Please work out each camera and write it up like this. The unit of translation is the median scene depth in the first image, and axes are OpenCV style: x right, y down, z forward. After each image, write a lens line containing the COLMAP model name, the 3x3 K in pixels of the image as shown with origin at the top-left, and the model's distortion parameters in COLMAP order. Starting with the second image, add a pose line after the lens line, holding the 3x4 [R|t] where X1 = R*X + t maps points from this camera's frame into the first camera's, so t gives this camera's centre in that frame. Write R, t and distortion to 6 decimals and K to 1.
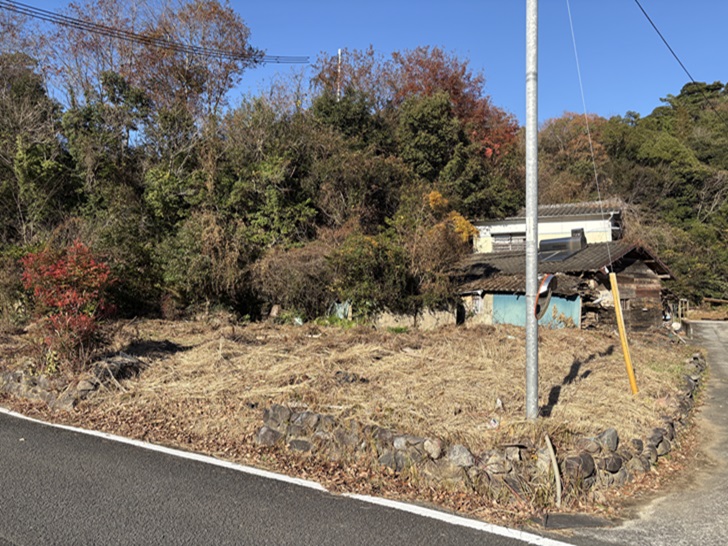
lens RADIAL K [[548.0, 0, 360.2], [0, 548.0, 271.7], [0, 0, 1]] dist [0.065097, -0.067903]
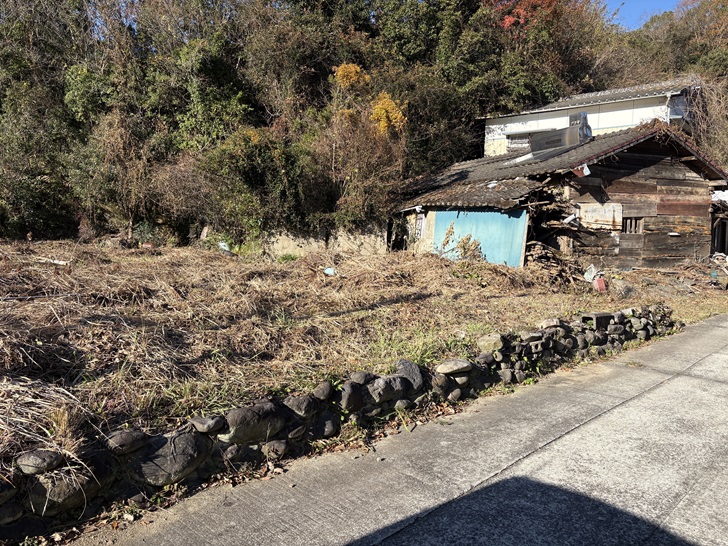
lens RADIAL K [[546.5, 0, 364.0], [0, 546.5, 273.0], [0, 0, 1]] dist [0.065340, -0.062944]
pose [[0.971530, 0.025854, -0.235501, 0.277675], [0.004661, 0.991749, 0.128107, 0.025244], [0.236870, -0.125557, 0.963394, 0.245366]]
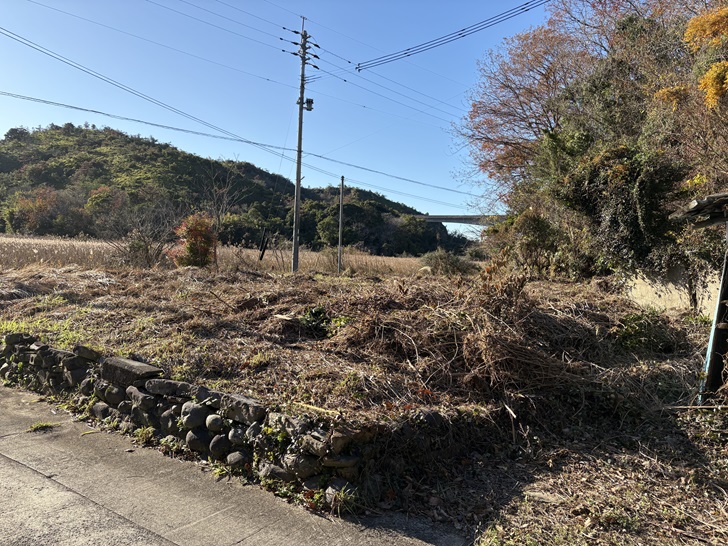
lens RADIAL K [[546.5, 0, 364.0], [0, 546.5, 273.0], [0, 0, 1]] dist [0.065340, -0.062944]
pose [[-0.050666, 0.017796, -0.998557, 0.510553], [0.014648, 0.999747, 0.017074, 0.046572], [0.998608, -0.013762, -0.050914, 0.628070]]
